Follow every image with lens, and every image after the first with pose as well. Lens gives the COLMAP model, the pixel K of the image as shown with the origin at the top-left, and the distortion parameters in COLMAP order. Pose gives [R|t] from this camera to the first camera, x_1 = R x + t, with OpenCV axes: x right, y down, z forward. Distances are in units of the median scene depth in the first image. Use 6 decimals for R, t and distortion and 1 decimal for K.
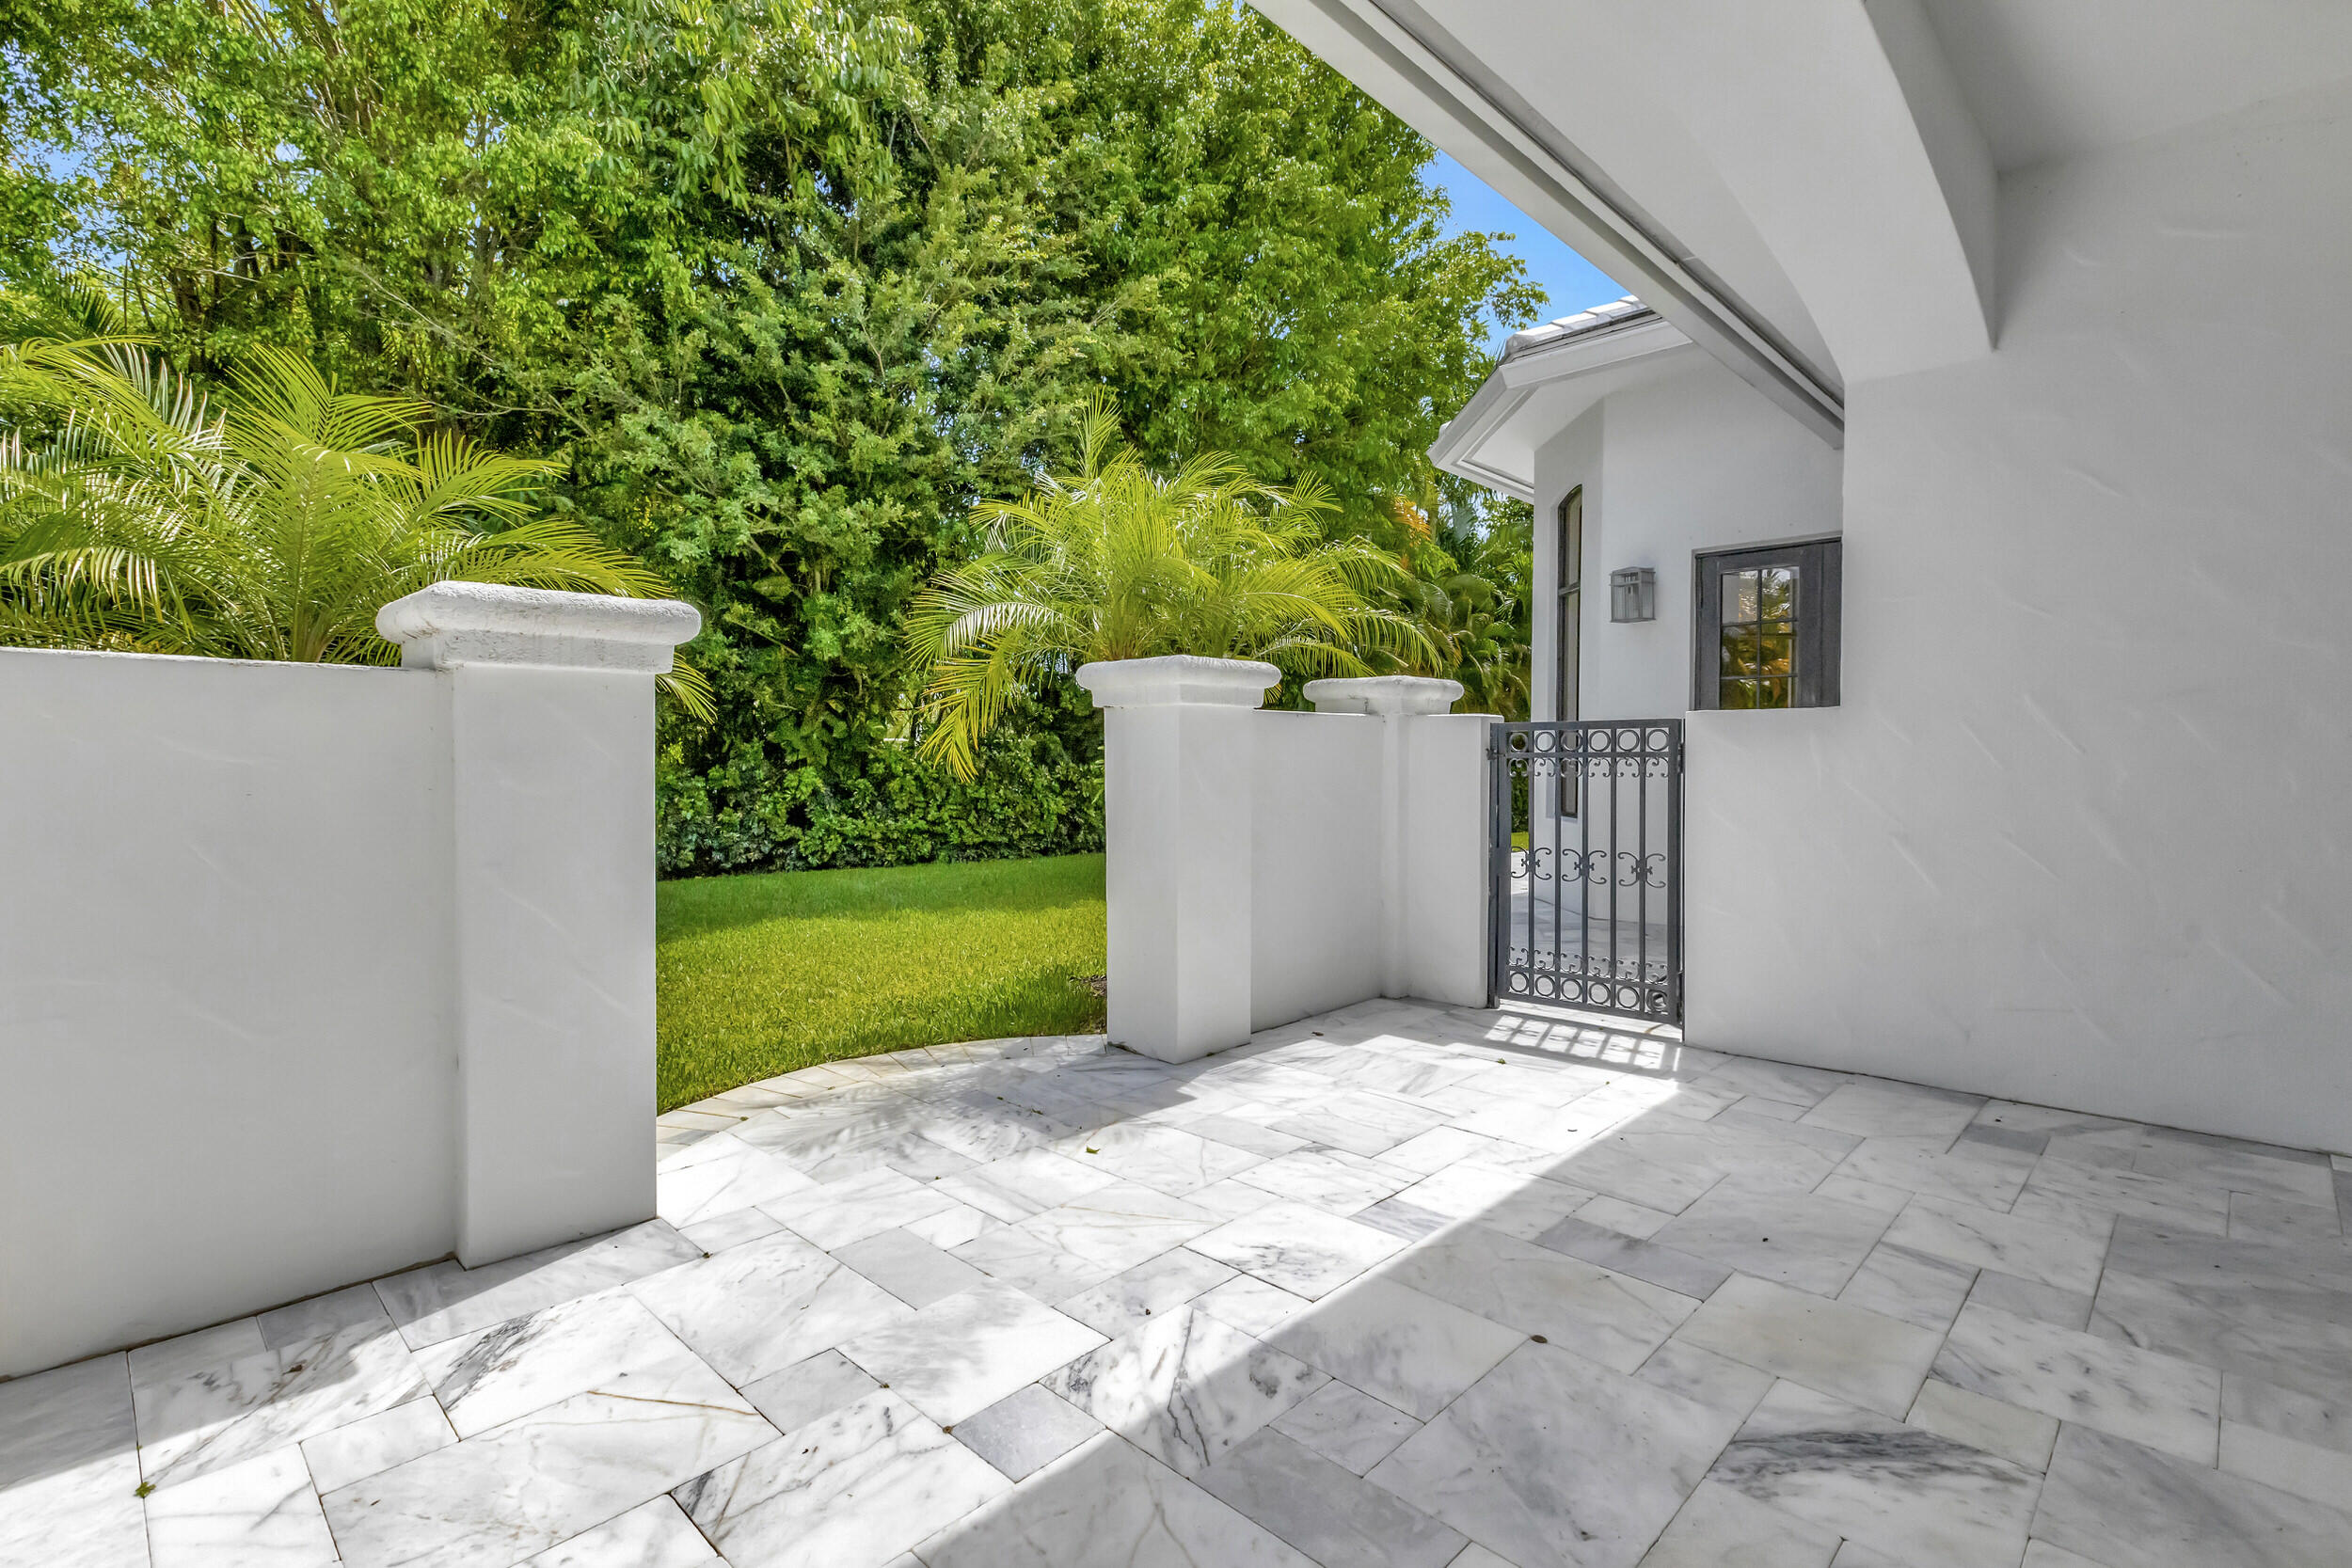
lens RADIAL K [[1049.6, 0, 1175.5], [0, 1049.6, 771.7], [0, 0, 1]] dist [-0.004913, -0.000683]
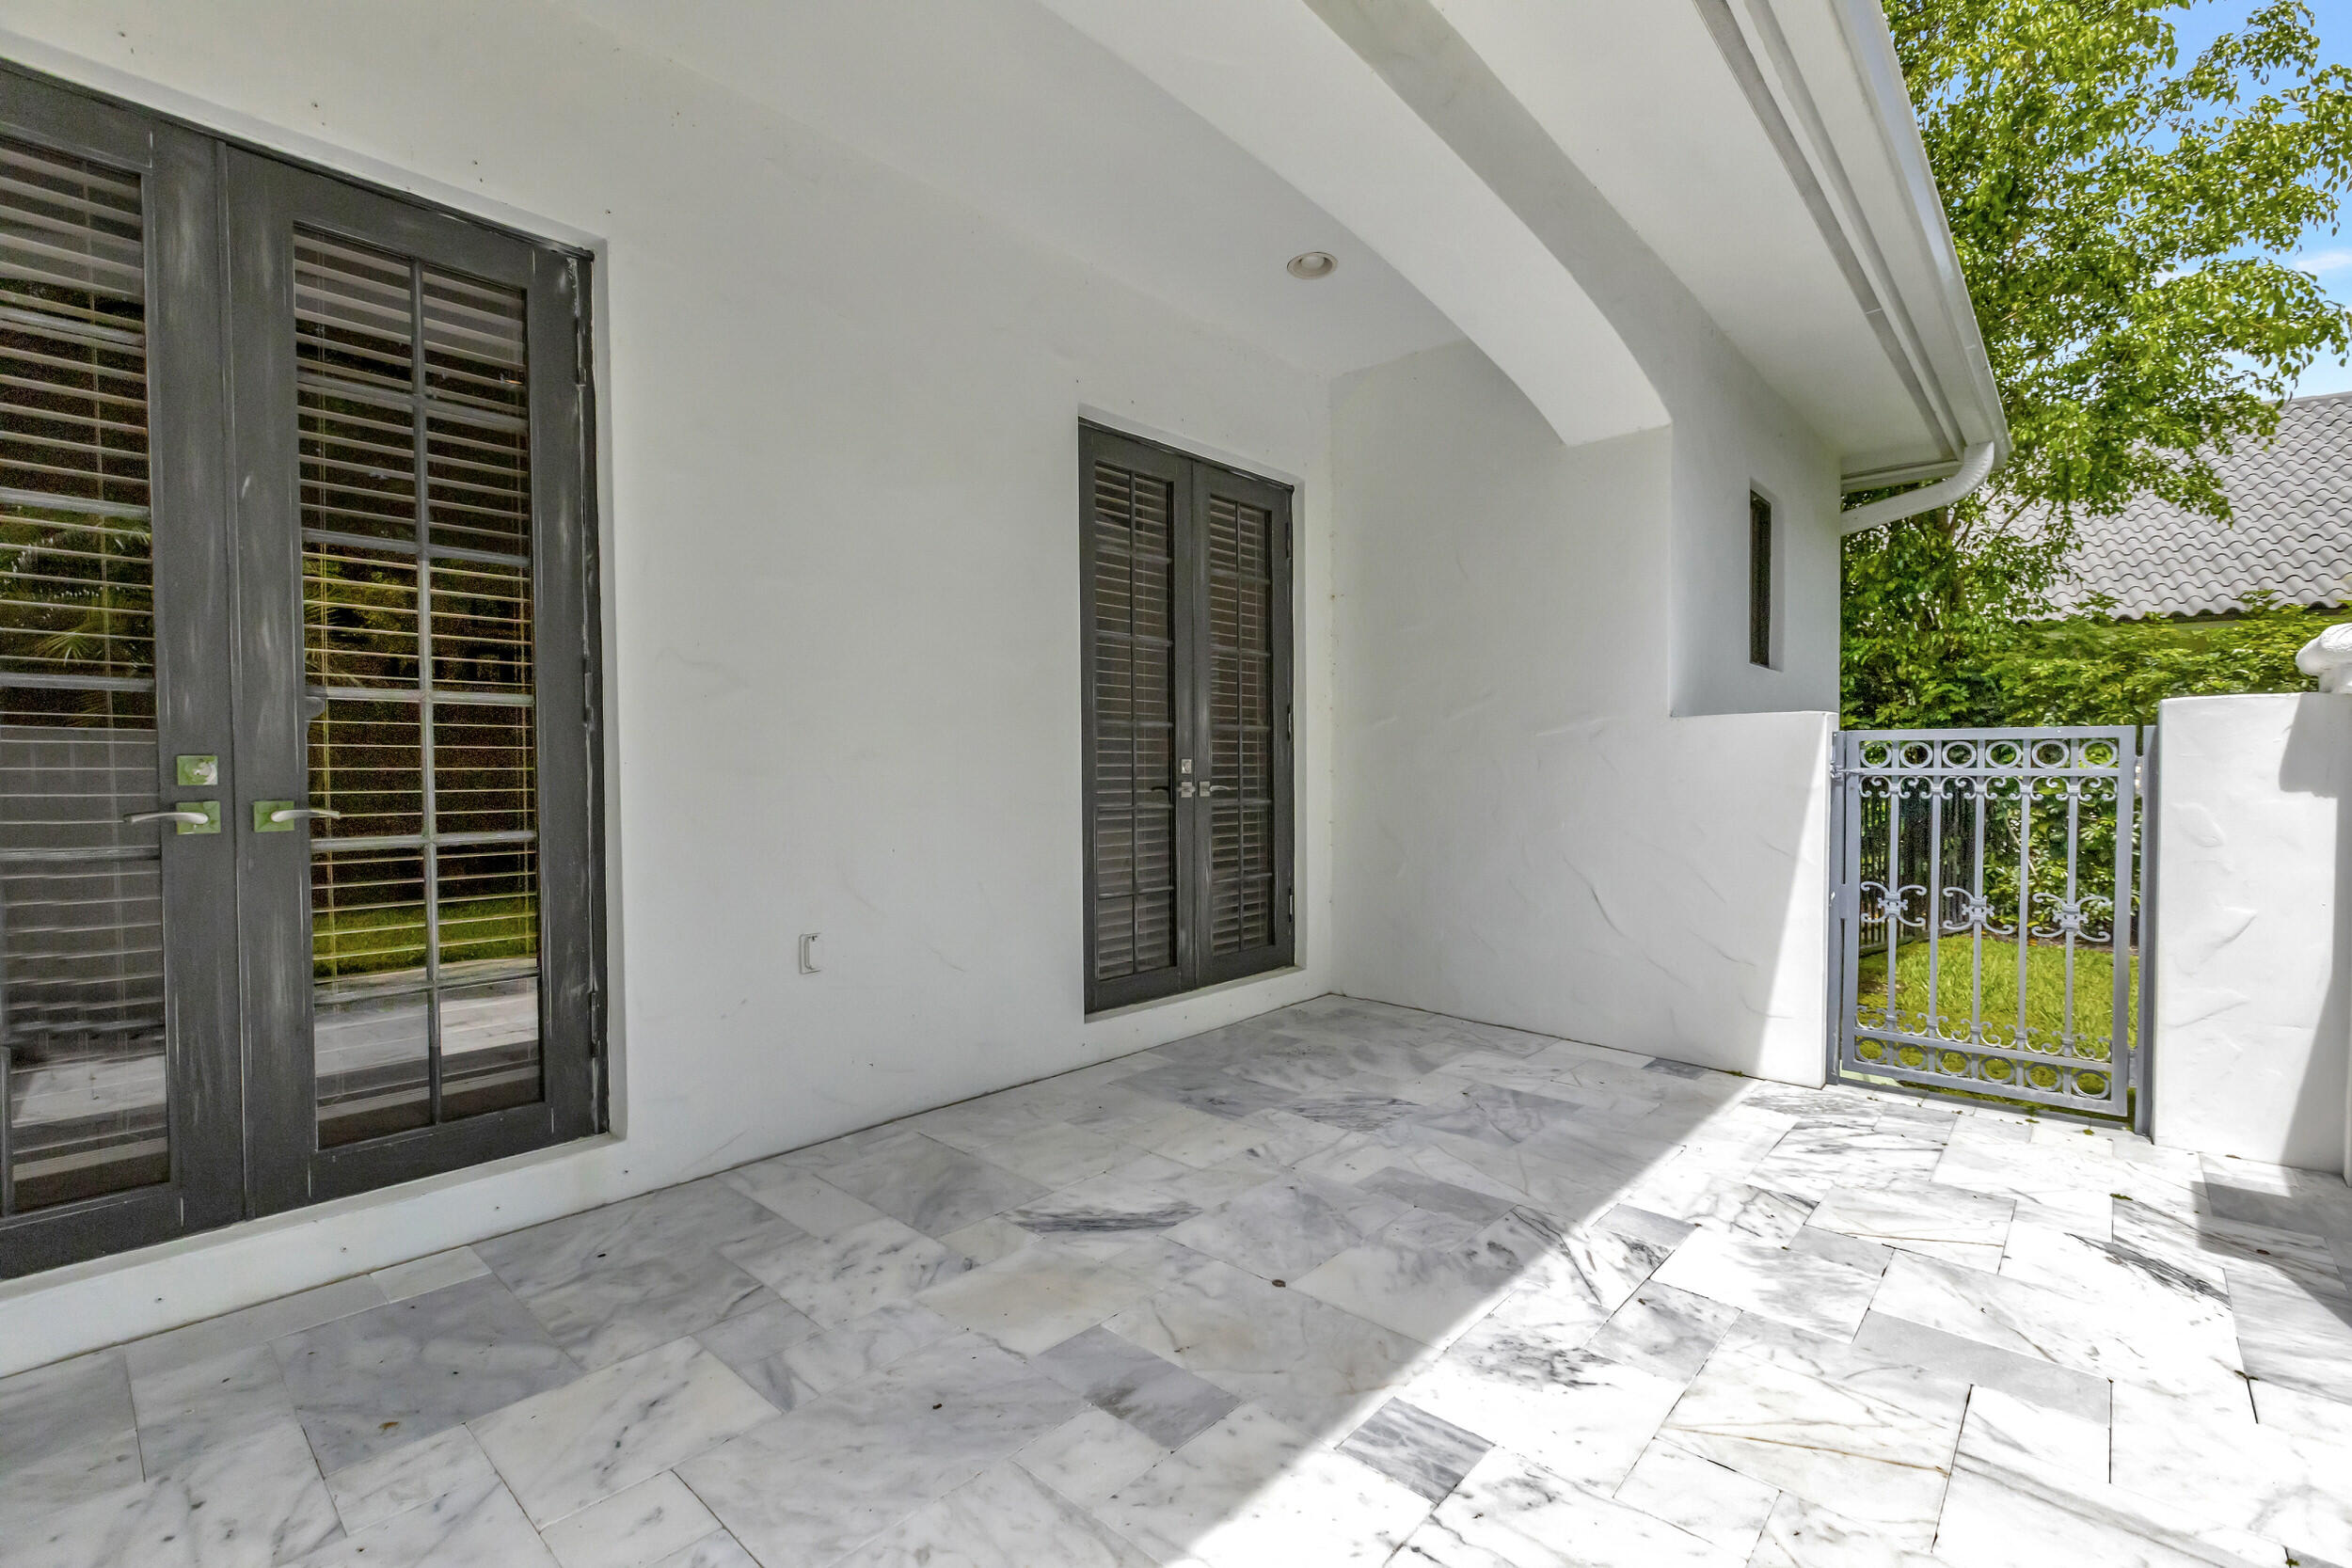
lens RADIAL K [[1049.6, 0, 1173.8], [0, 1049.6, 793.5], [0, 0, 1]] dist [-0.004913, -0.000683]
pose [[-0.998895, 0.005097, -0.046723, 0.520756], [0.003259, 0.999222, 0.039315, -0.033927], [0.046887, 0.039119, -0.998134, 2.147910]]
